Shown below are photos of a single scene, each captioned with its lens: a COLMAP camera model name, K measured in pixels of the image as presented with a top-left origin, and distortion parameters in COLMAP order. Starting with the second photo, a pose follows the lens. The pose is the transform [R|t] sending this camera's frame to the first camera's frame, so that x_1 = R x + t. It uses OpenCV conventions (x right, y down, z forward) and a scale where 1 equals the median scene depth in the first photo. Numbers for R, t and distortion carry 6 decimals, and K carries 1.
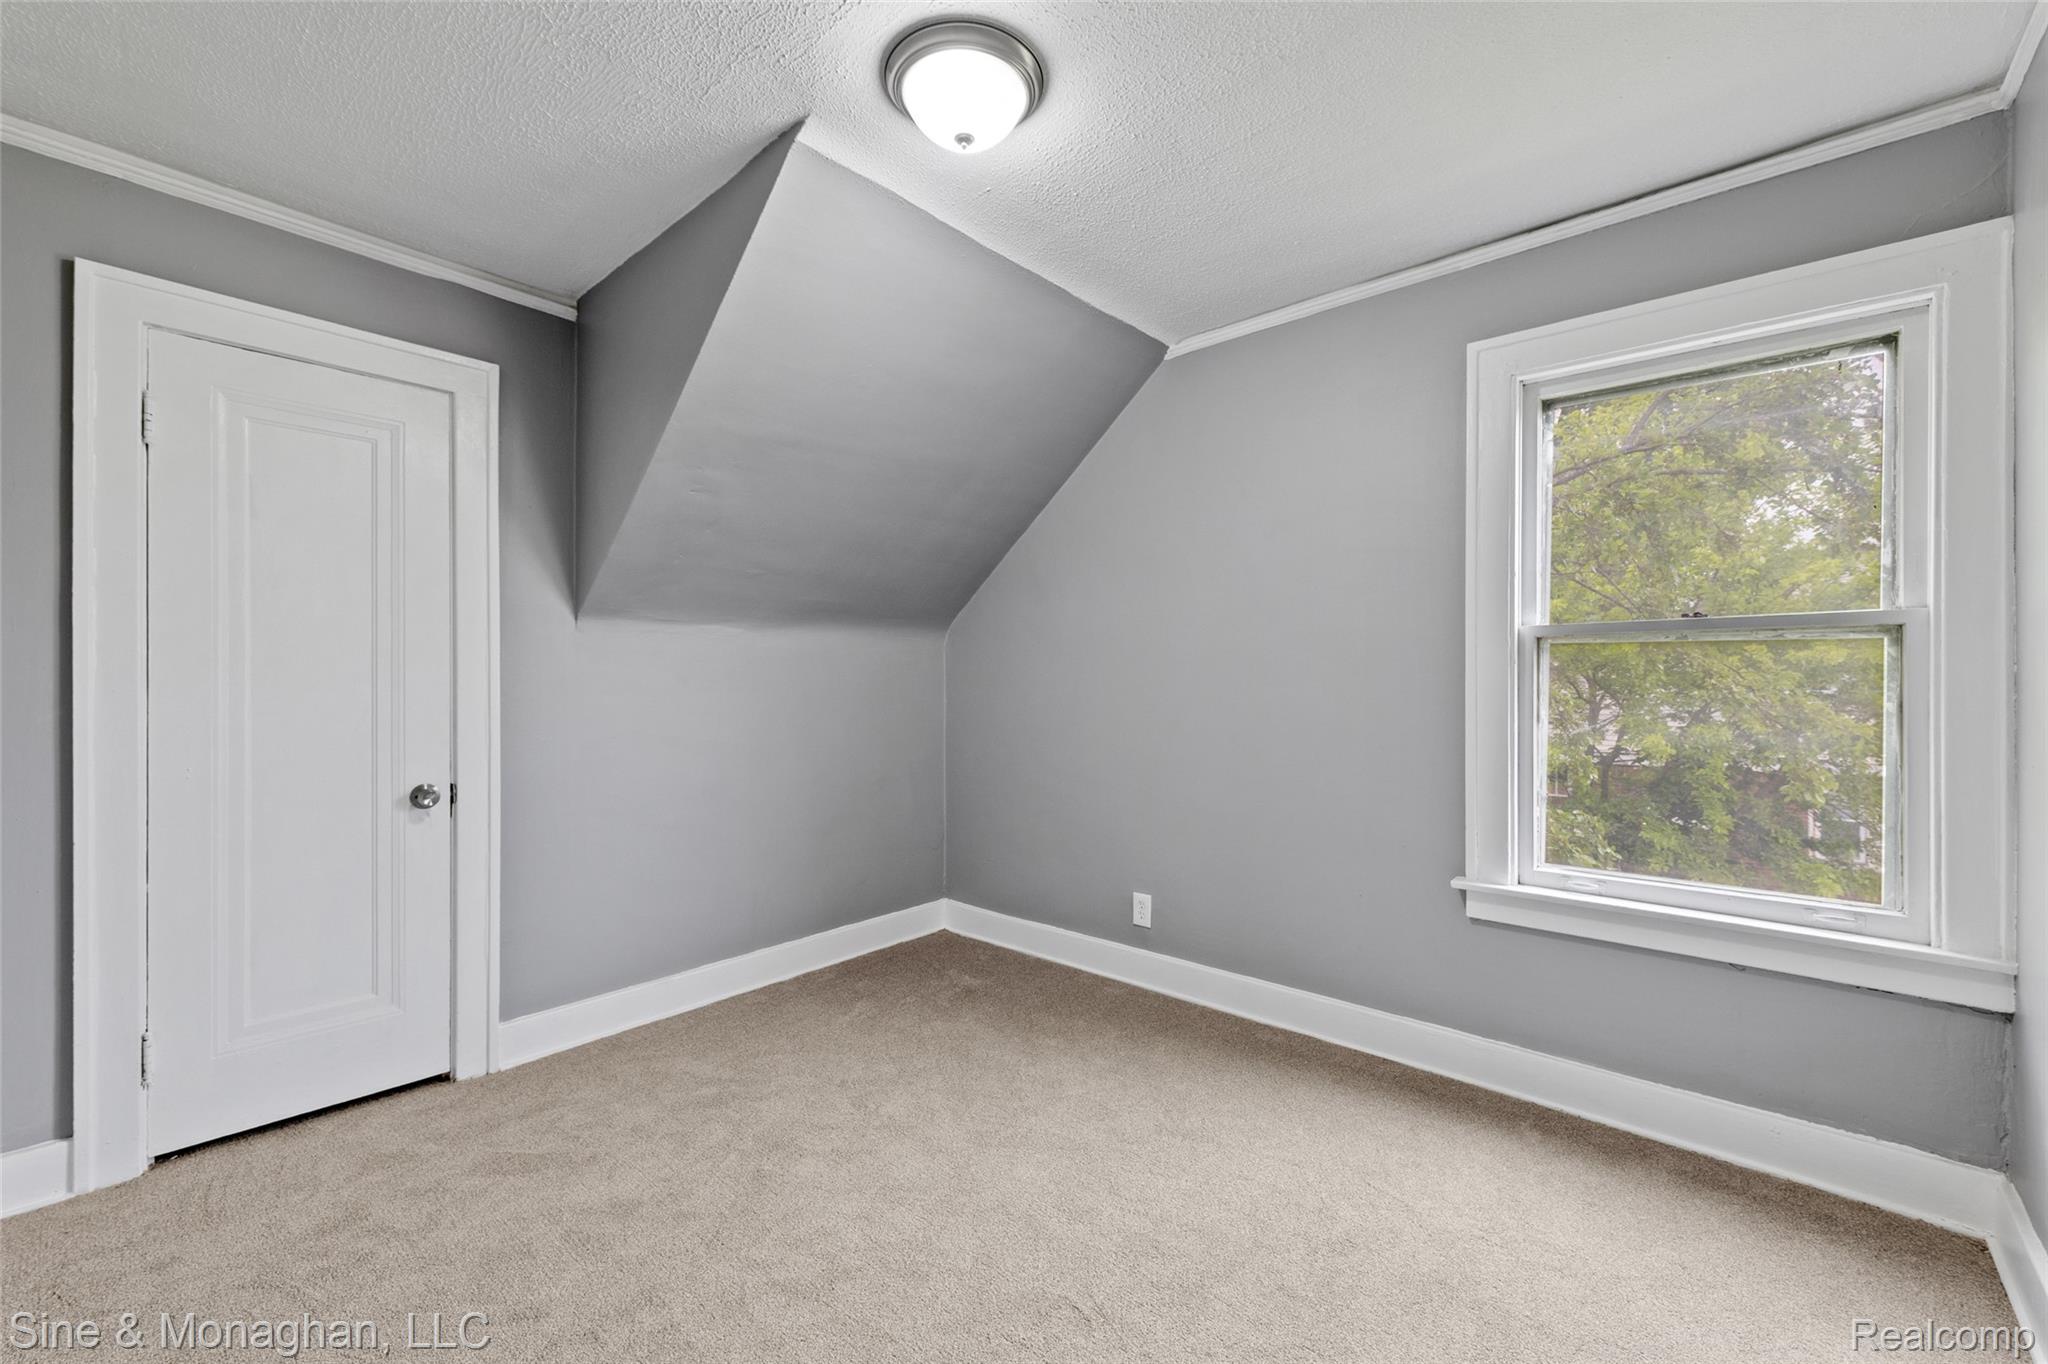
lens RADIAL K [[824.0, 0, 1014.3], [0, 824.0, 676.0], [0, 0, 1]] dist [0.003326, -0.000396]
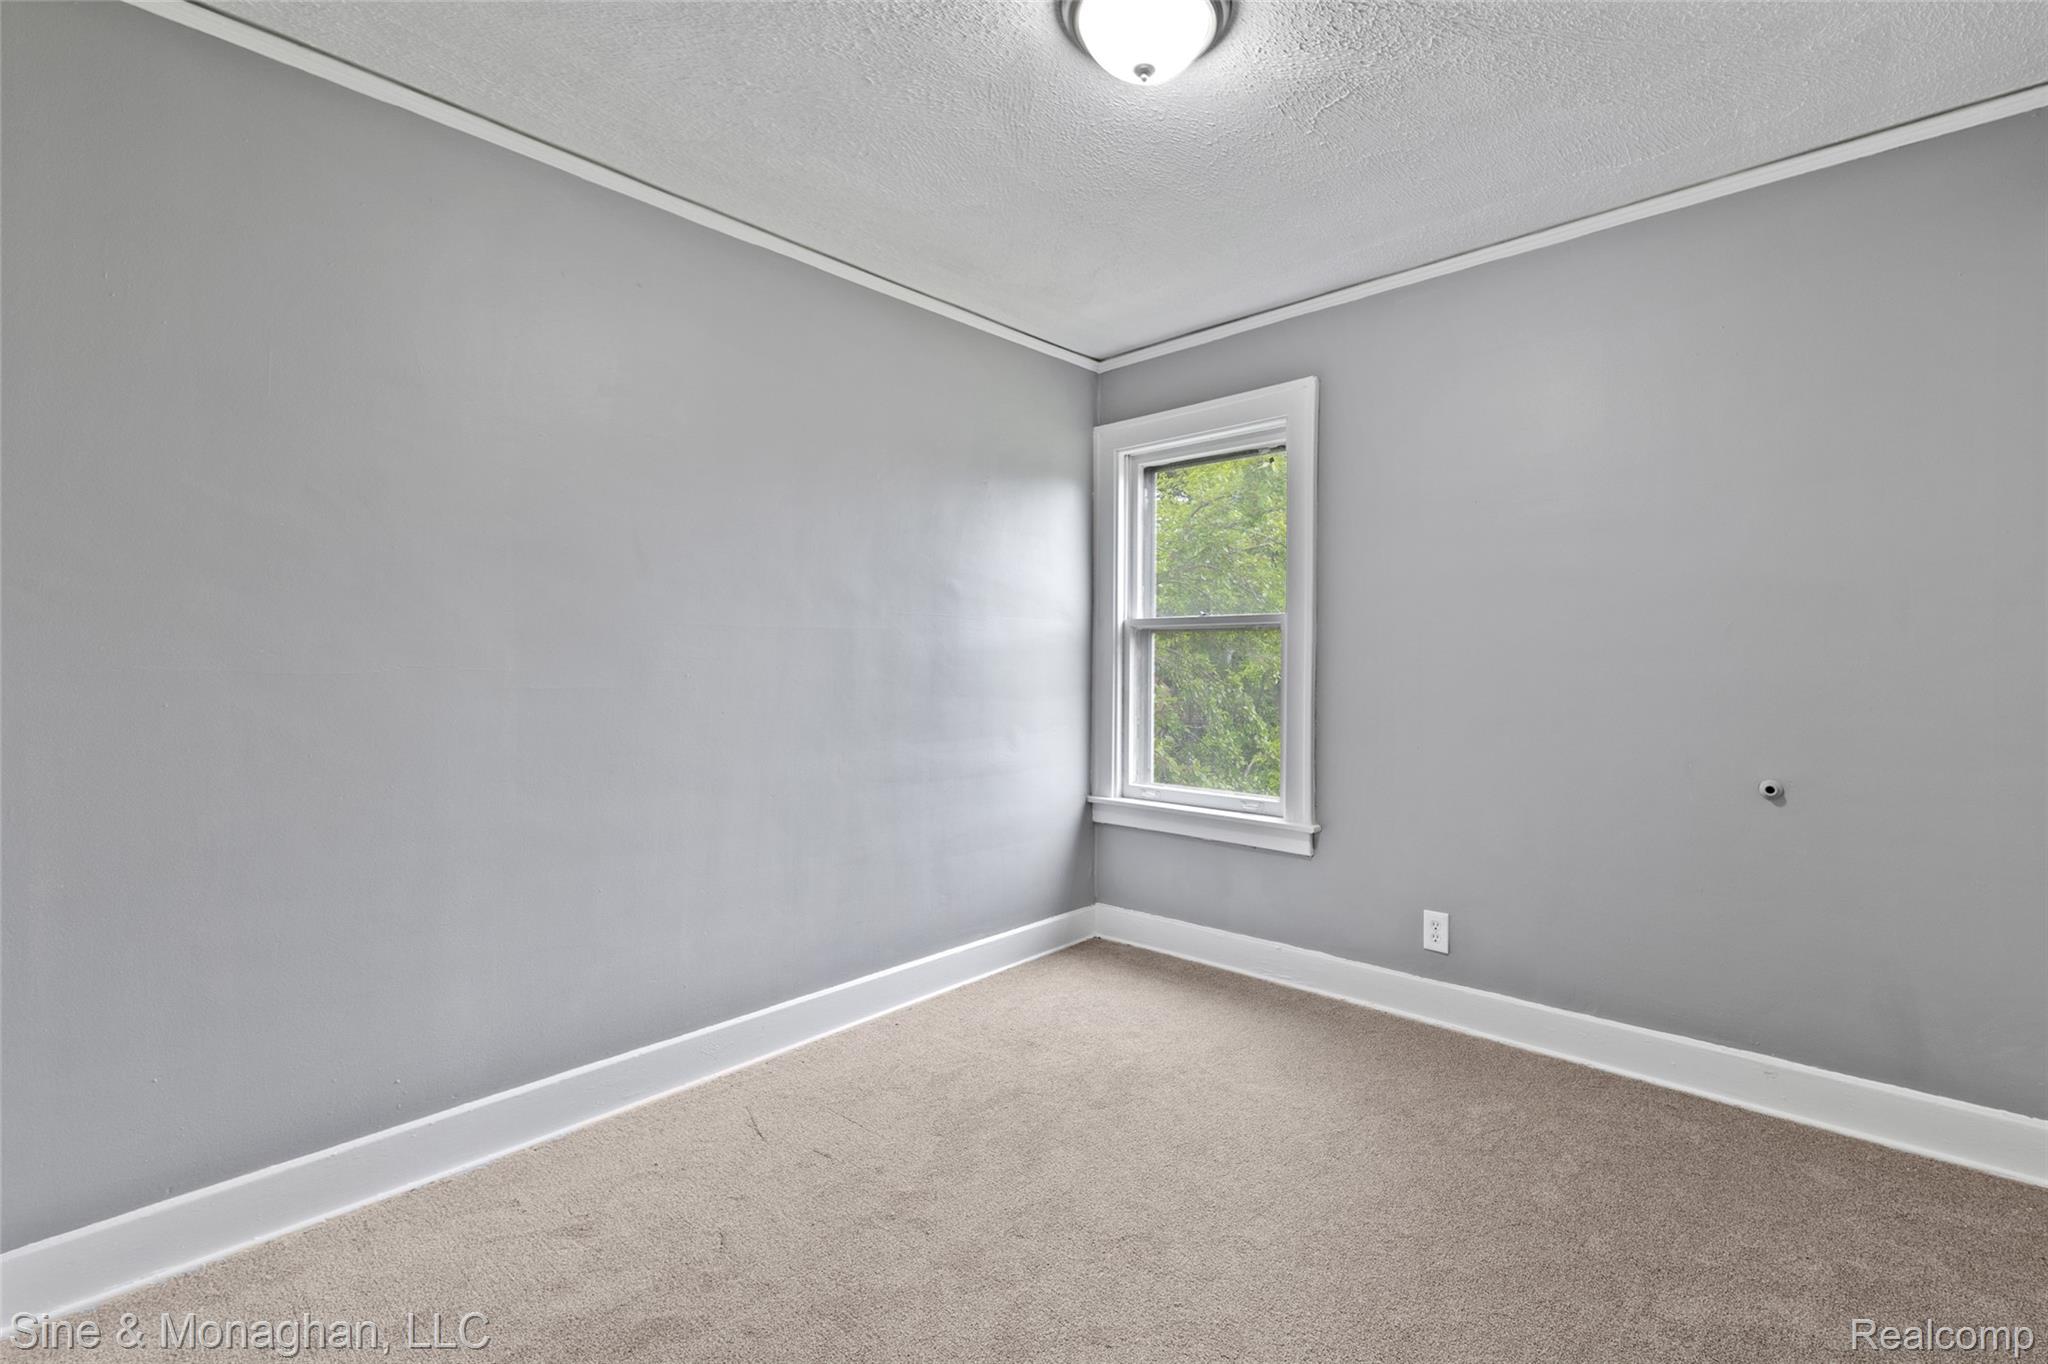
lens RADIAL K [[713.0, 0, 980.1], [0, 713.0, 658.5], [0, 0, 1]] dist [-0.000327, -0.000004]
pose [[0.997950, -0.011463, 0.062967, 0.274335], [0.011486, 0.999934, 0.000010, 0.001152], [-0.062963, 0.000713, 0.998016, -0.248515]]
